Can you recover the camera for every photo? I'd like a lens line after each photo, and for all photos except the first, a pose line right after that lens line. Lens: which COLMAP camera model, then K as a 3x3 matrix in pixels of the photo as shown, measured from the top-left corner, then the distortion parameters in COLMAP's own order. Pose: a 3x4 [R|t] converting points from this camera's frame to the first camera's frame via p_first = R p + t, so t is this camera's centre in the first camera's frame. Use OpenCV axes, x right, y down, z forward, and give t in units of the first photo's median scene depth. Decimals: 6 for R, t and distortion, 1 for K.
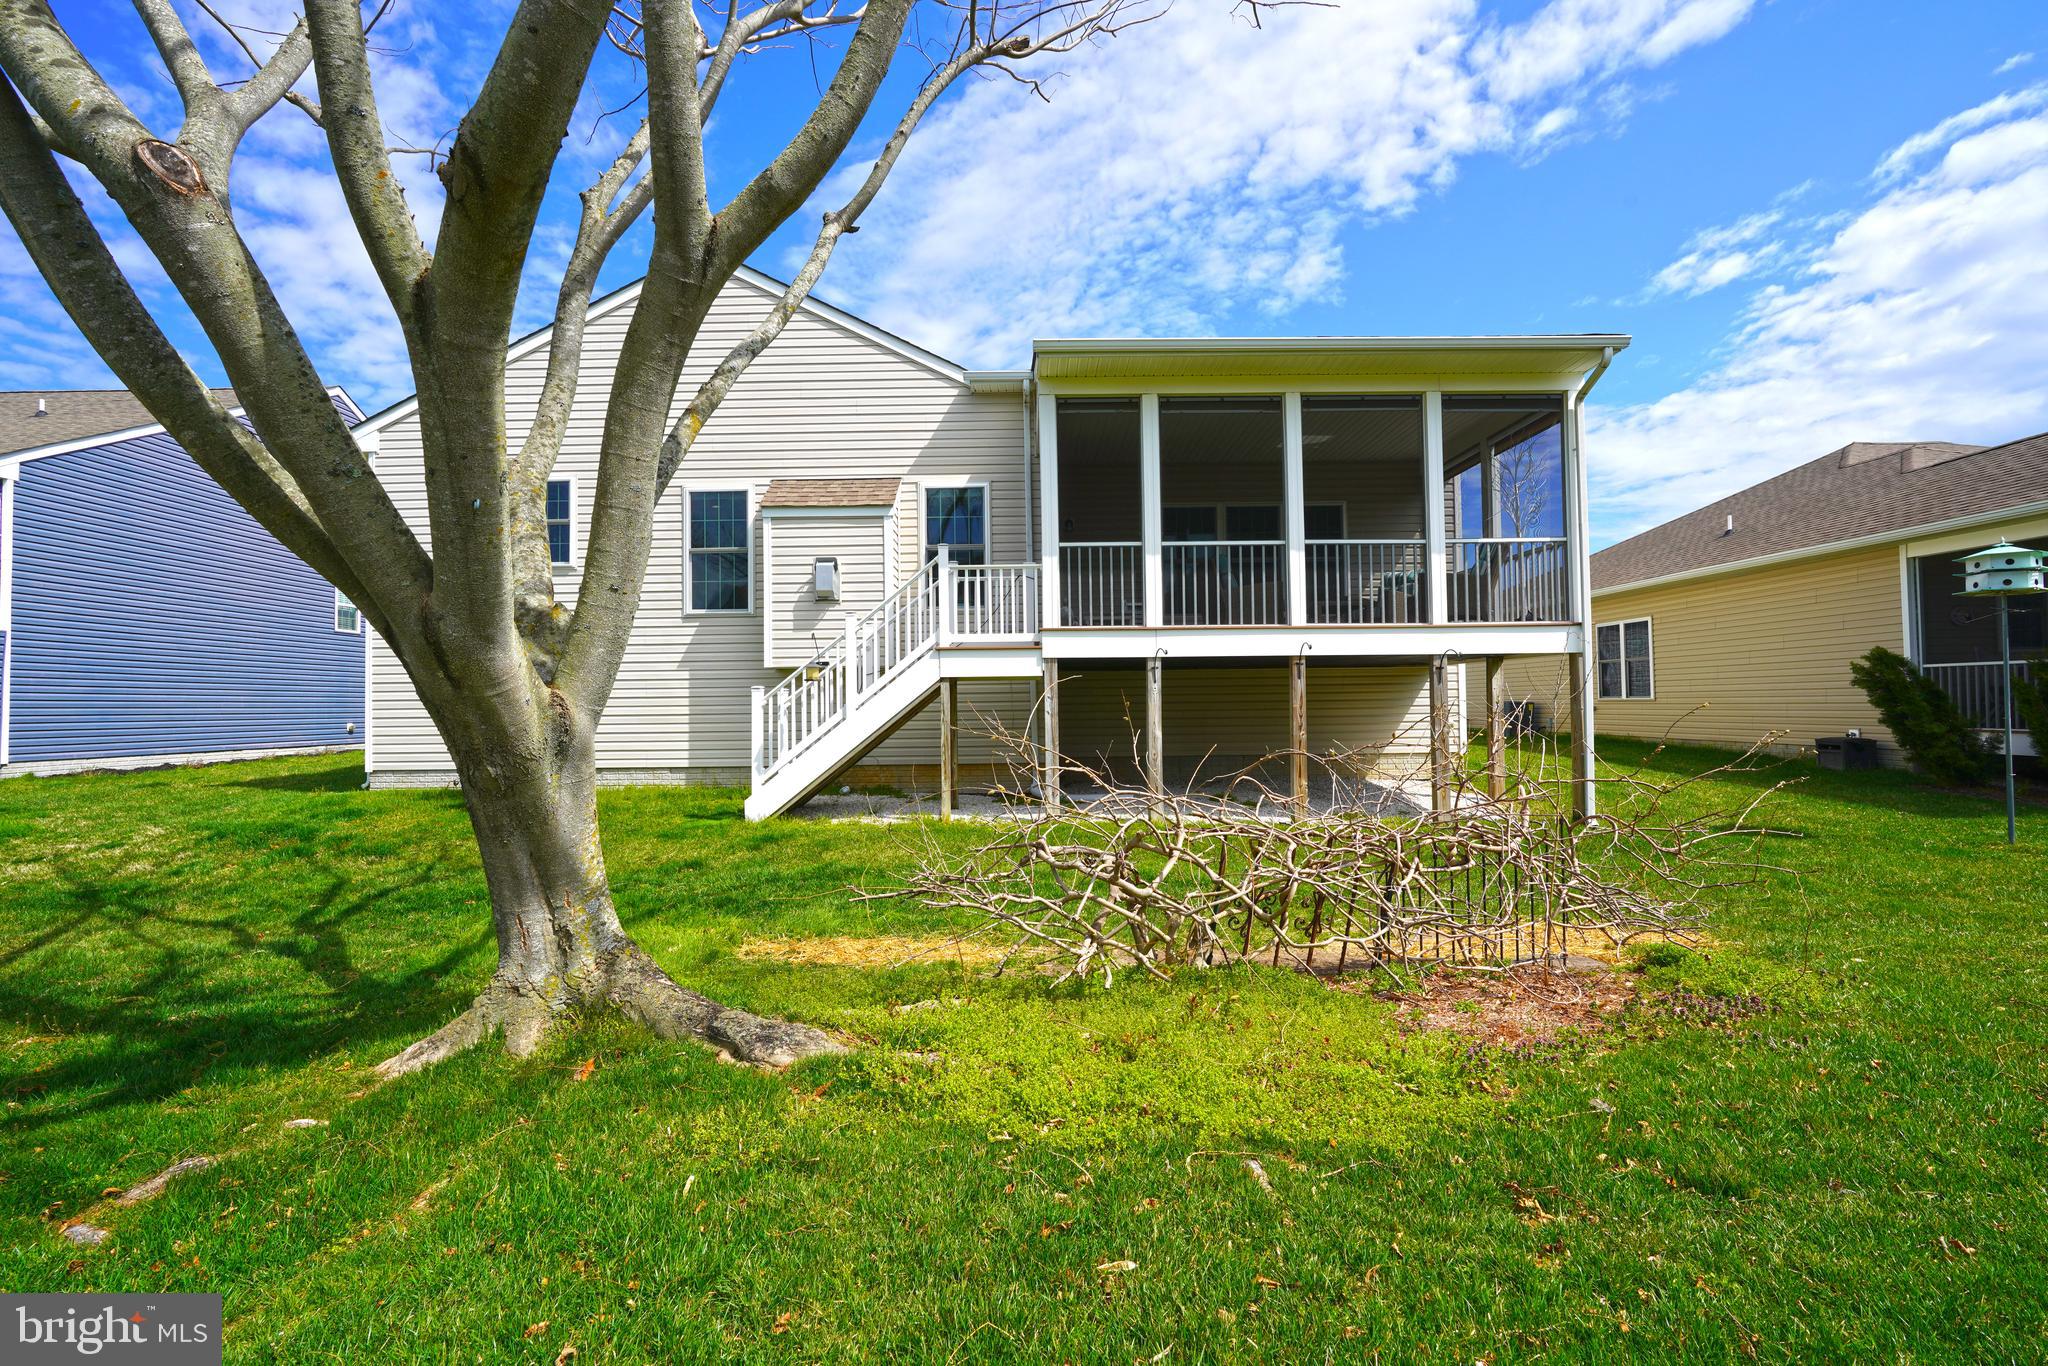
lens RADIAL K [[917.7, 0, 1014.1], [0, 917.7, 686.2], [0, 0, 1]] dist [-0.013206, 0.005547]
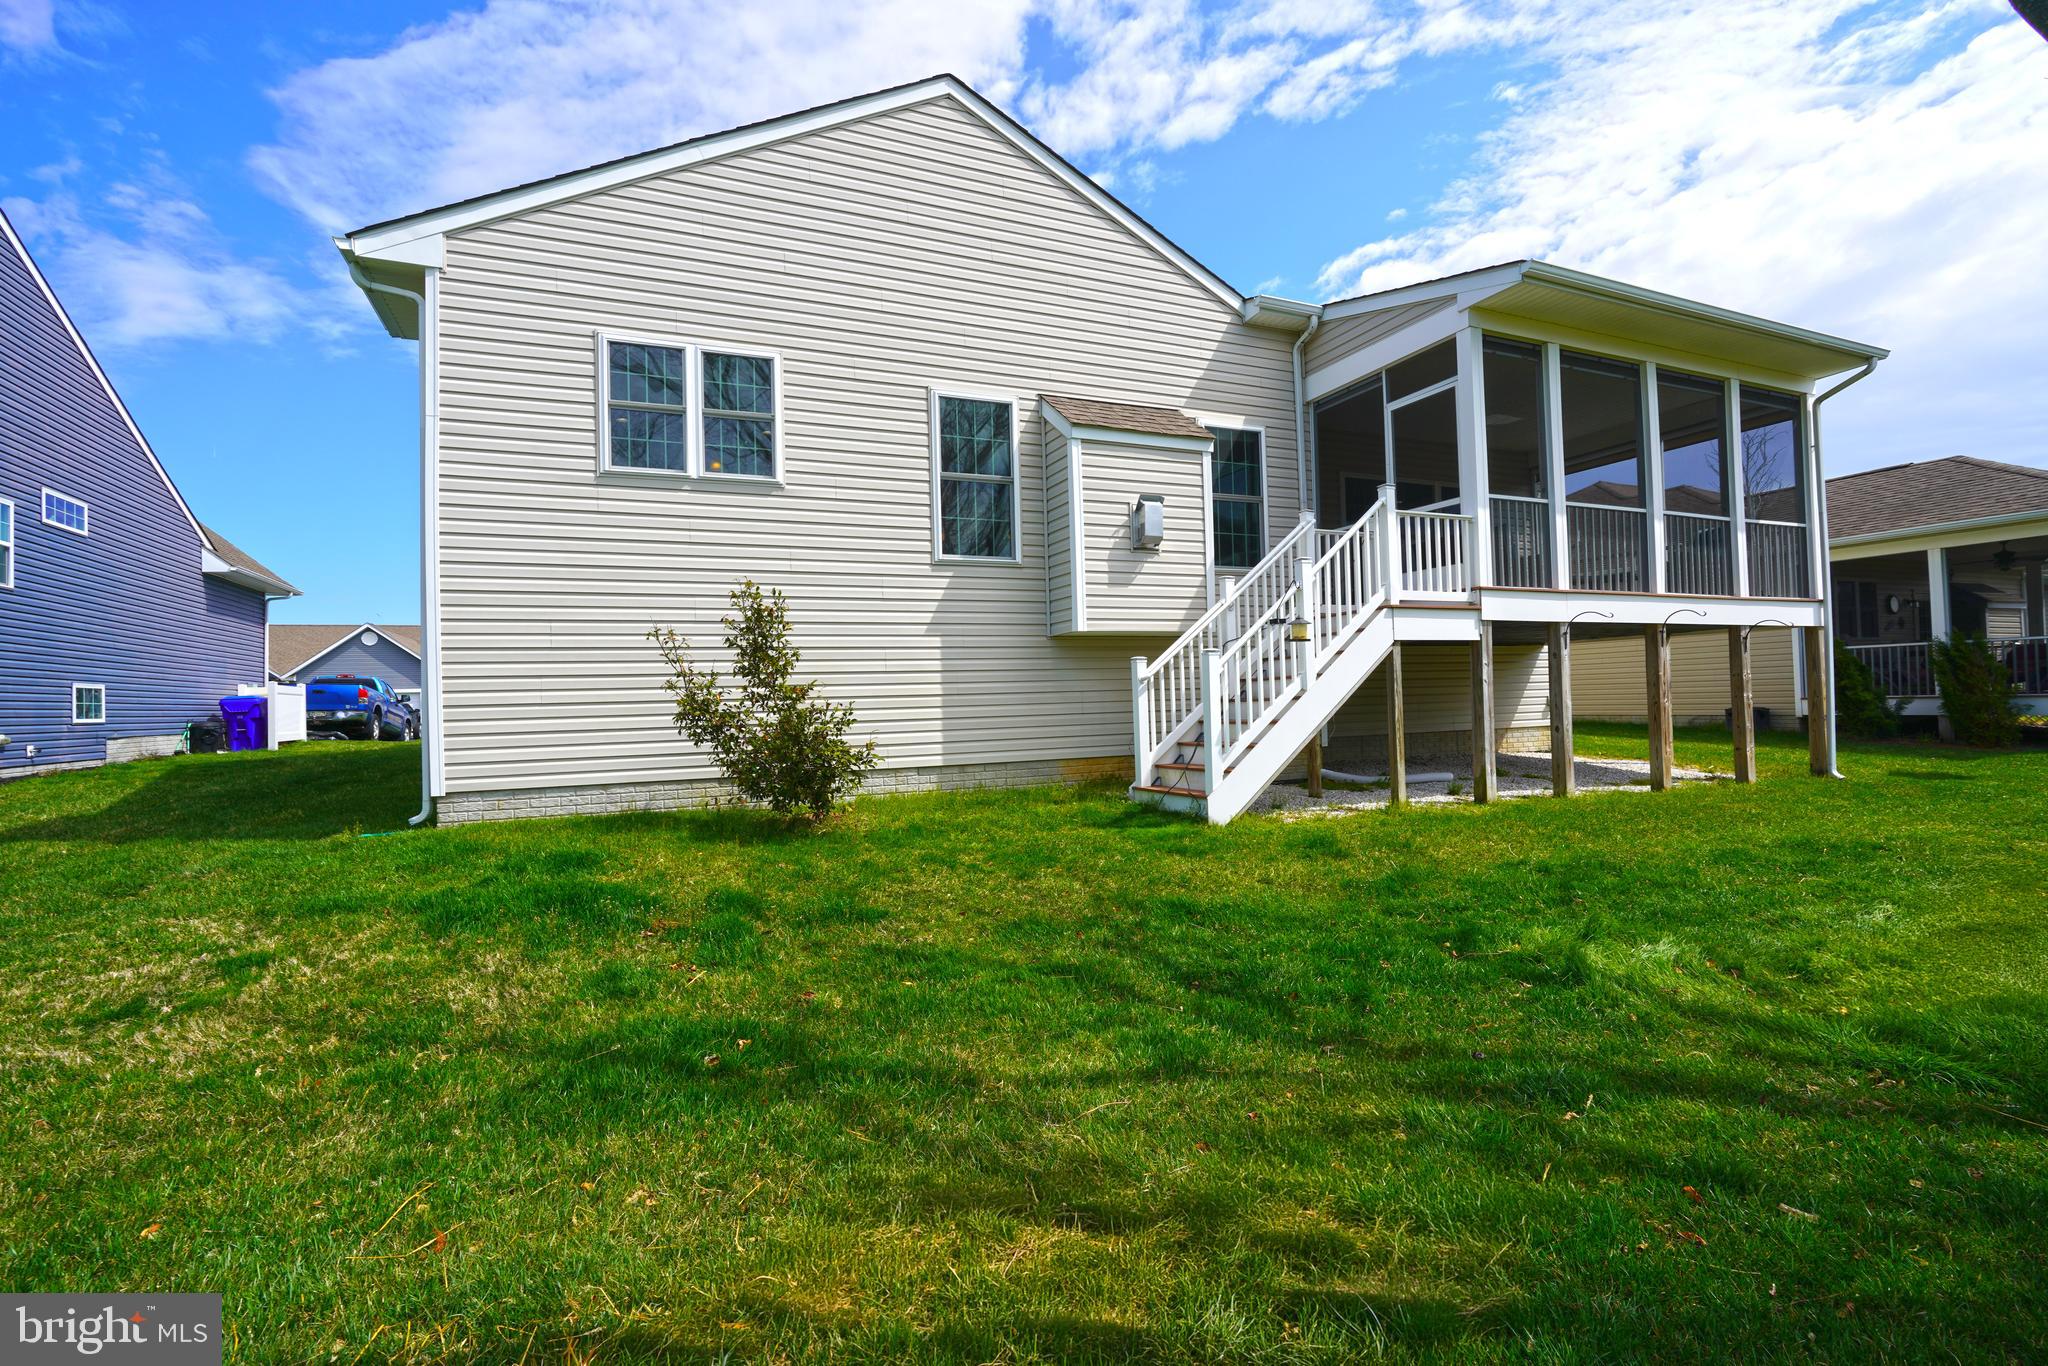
lens RADIAL K [[917.7, 0, 1022.6], [0, 917.7, 683.2], [0, 0, 1]] dist [-0.013206, 0.005547]
pose [[0.916953, -0.004434, 0.398972, -0.623729], [0.007900, 0.999944, -0.007044, 0.028707], [-0.398918, 0.009611, 0.916936, 0.307379]]
